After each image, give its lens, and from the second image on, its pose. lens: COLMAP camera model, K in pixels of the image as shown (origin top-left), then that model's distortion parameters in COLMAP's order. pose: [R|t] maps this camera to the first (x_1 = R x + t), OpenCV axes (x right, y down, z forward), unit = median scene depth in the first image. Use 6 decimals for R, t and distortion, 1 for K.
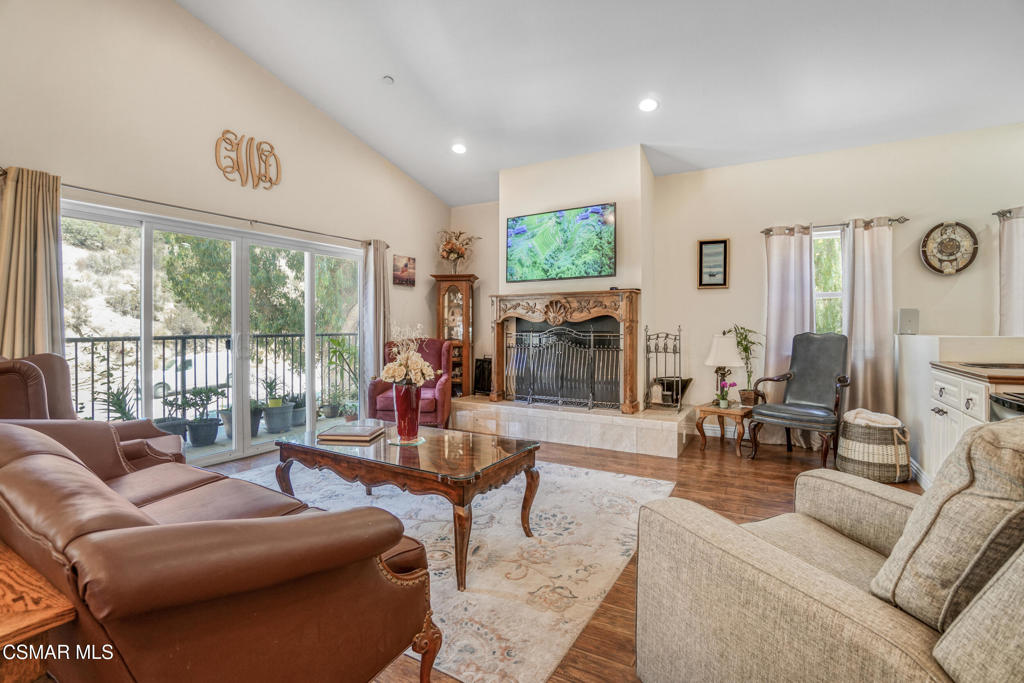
lens RADIAL K [[468.1, 0, 507.0], [0, 468.1, 331.3], [0, 0, 1]] dist [-0.075293, 0.027241]
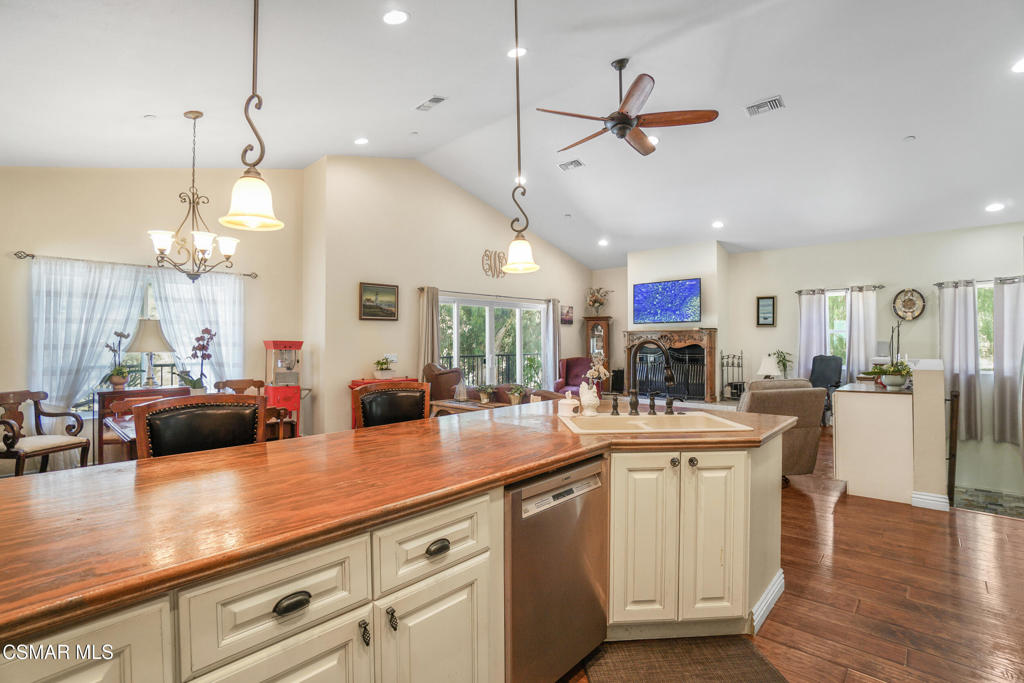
lens RADIAL K [[469.4, 0, 512.0], [0, 469.4, 341.5], [0, 0, 1]] dist [-0.076917, 0.030382]
pose [[0.977636, -0.003839, -0.210267, -0.079596], [0.001907, 0.999954, -0.009388, -0.029109], [0.210294, 0.008777, 0.977599, -0.751671]]
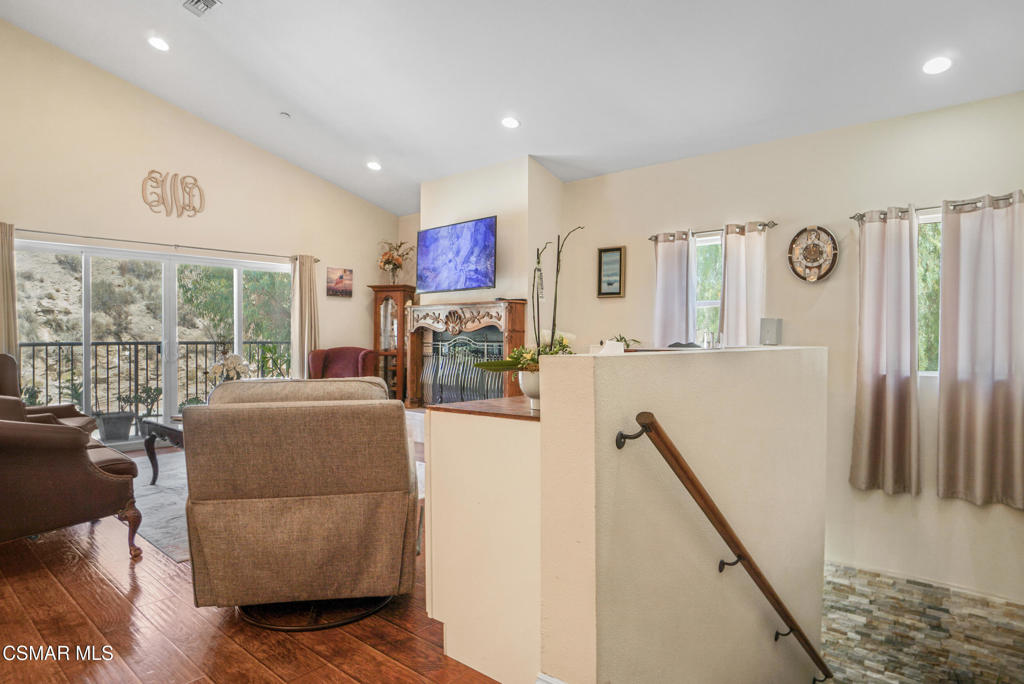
lens RADIAL K [[575.1, 0, 501.6], [0, 575.1, 343.0], [0, 0, 1]] dist [-0.039611, -0.000087]
pose [[0.982602, 0.006370, -0.185615, 0.453870], [-0.005922, 0.999978, 0.002965, 0.000653], [0.185630, -0.001815, 0.982618, -0.236211]]
